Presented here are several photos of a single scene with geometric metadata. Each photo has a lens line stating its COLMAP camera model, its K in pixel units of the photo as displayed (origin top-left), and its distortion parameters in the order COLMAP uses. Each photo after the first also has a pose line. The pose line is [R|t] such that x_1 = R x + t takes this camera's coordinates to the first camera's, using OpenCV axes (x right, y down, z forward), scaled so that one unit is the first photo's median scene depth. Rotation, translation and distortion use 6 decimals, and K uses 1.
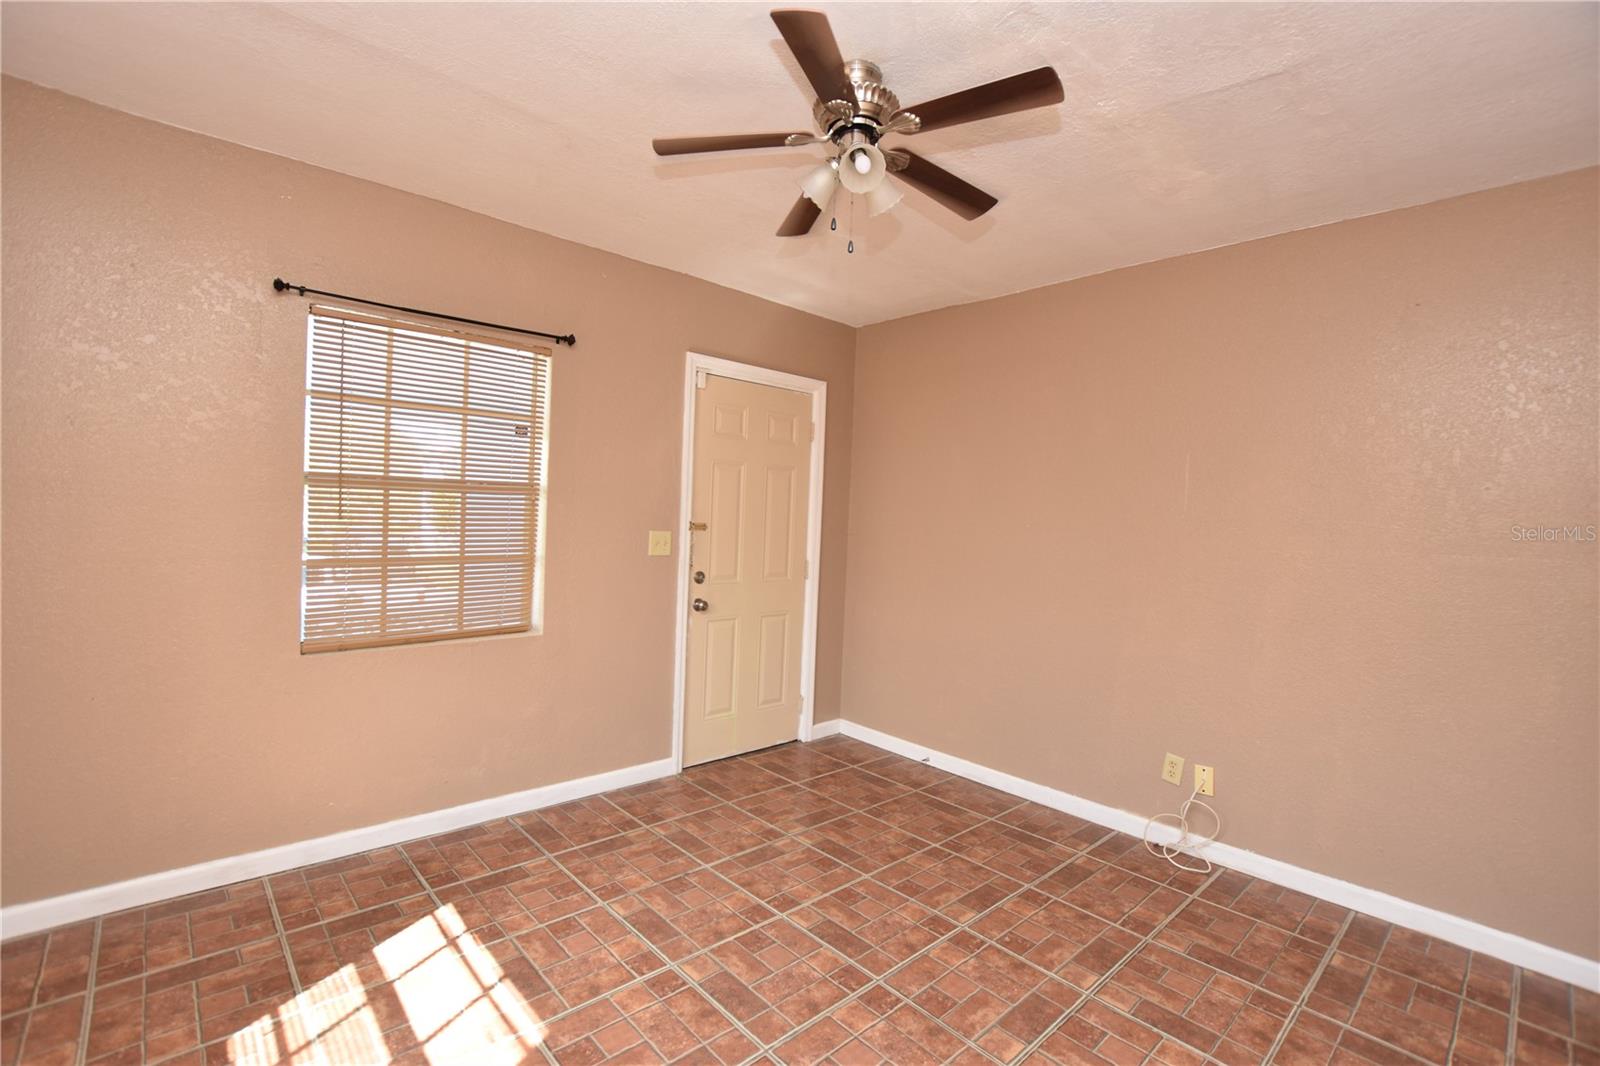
lens RADIAL K [[714.1, 0, 790.3], [0, 714.1, 533.4], [0, 0, 1]] dist [-0.024435, -0.000042]
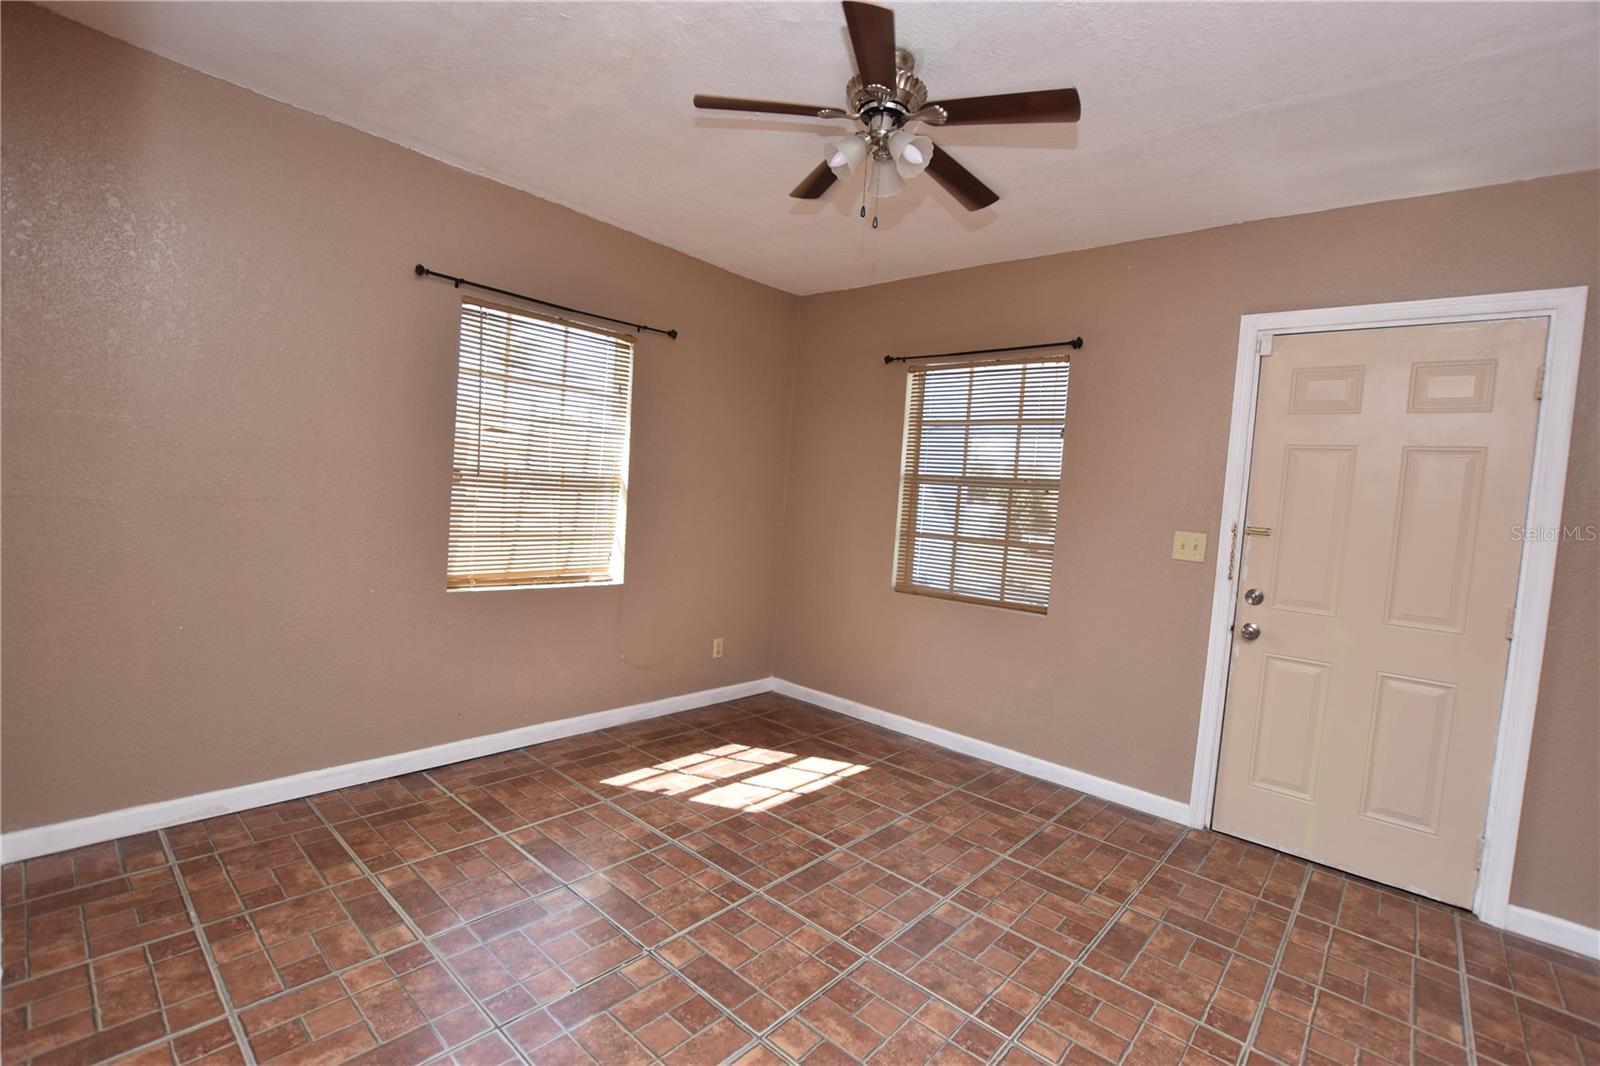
lens RADIAL K [[714.1, 0, 792.8], [0, 714.1, 533.9], [0, 0, 1]] dist [-0.024435, -0.000042]
pose [[0.106102, 0.025714, -0.994023, 0.763487], [-0.097237, 0.995143, 0.015363, 0.039357], [0.989589, 0.095026, 0.108087, 0.535240]]
